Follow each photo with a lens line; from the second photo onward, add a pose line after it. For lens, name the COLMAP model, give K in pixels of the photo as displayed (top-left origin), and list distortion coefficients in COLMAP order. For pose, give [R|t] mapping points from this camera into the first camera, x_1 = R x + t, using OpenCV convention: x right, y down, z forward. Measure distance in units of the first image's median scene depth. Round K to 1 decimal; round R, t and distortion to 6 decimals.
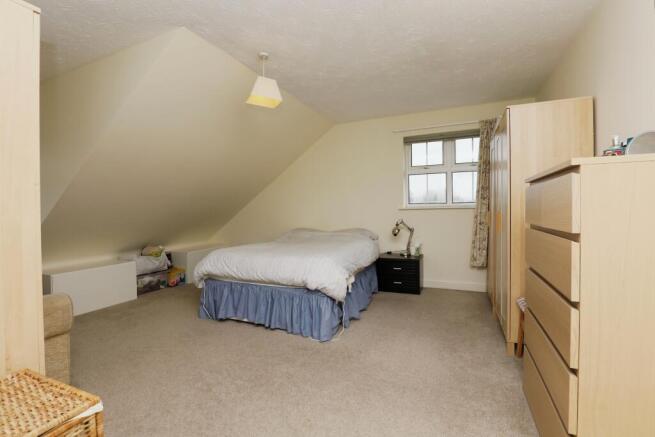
lens RADIAL K [[307.2, 0, 327.6], [0, 307.2, 211.6], [0, 0, 1]] dist [-0.001077, 0.000142]
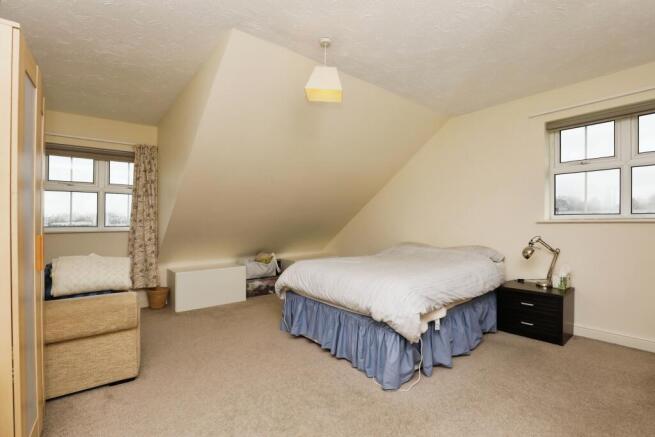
lens RADIAL K [[304.8, 0, 340.0], [0, 304.8, 222.2], [0, 0, 1]] dist [-0.017251, 0.000007]
pose [[0.898614, 0.015364, -0.438471, 0.175221], [-0.015792, 0.999872, 0.002671, -0.002951], [0.438456, 0.004524, 0.898741, 0.207770]]
